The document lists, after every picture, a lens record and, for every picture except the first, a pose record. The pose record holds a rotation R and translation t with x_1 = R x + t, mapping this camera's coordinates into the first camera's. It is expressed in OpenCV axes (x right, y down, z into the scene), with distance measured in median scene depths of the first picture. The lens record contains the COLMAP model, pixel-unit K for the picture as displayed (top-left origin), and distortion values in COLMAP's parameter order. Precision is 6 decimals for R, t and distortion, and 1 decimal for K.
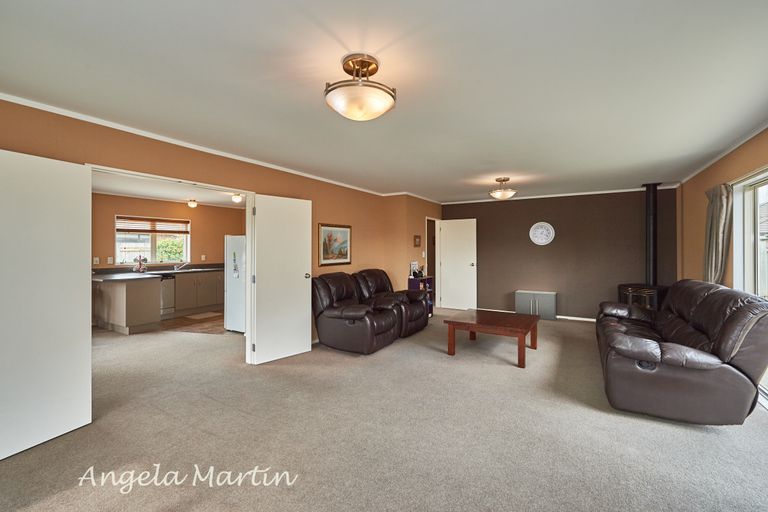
lens RADIAL K [[332.4, 0, 388.4], [0, 332.4, 248.1], [0, 0, 1]] dist [-0.005003, -0.000279]
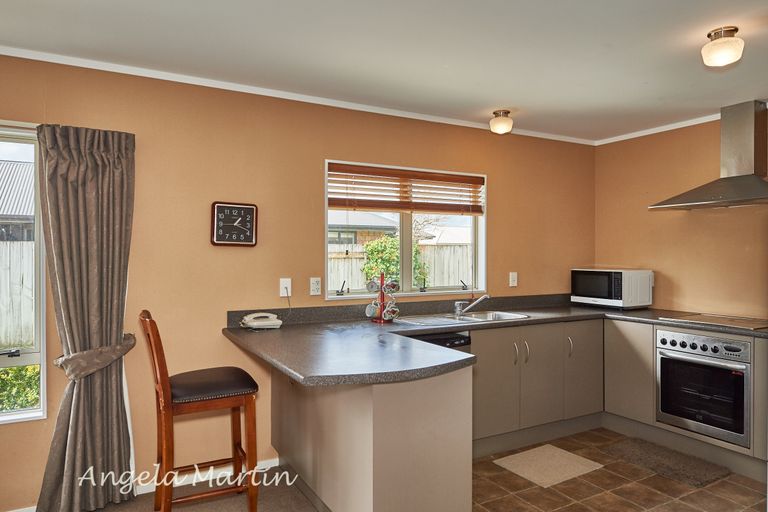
lens RADIAL K [[515.1, 0, 381.9], [0, 515.1, 251.1], [0, 0, 1]] dist [-0.016913, -0.005535]
pose [[0.856526, 0.000089, -0.516104, -0.484338], [-0.003232, 0.999981, -0.005192, 0.002489], [0.516094, 0.006116, 0.856510, 0.552131]]
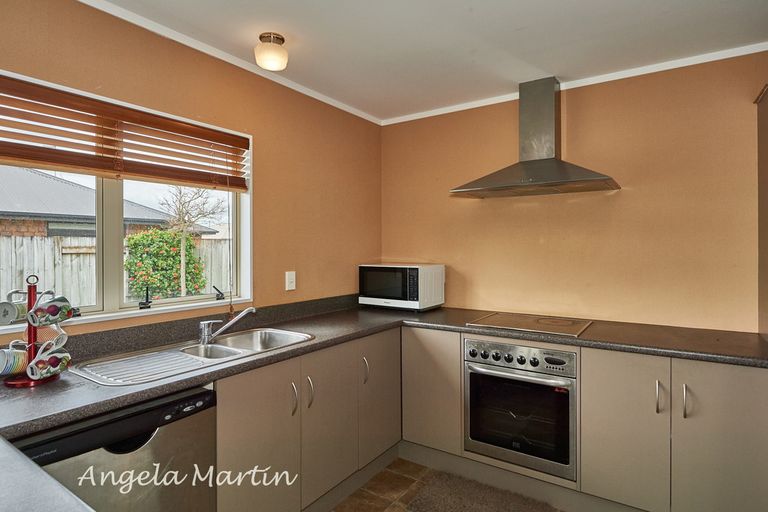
lens RADIAL K [[428.6, 0, 381.7], [0, 428.6, 250.7], [0, 0, 1]] dist [-0.005336, -0.001286]
pose [[0.996441, 0.000729, -0.084291, -0.561361], [-0.000257, 0.999984, 0.005613, 0.003347], [0.084294, -0.005571, 0.996425, 0.811417]]
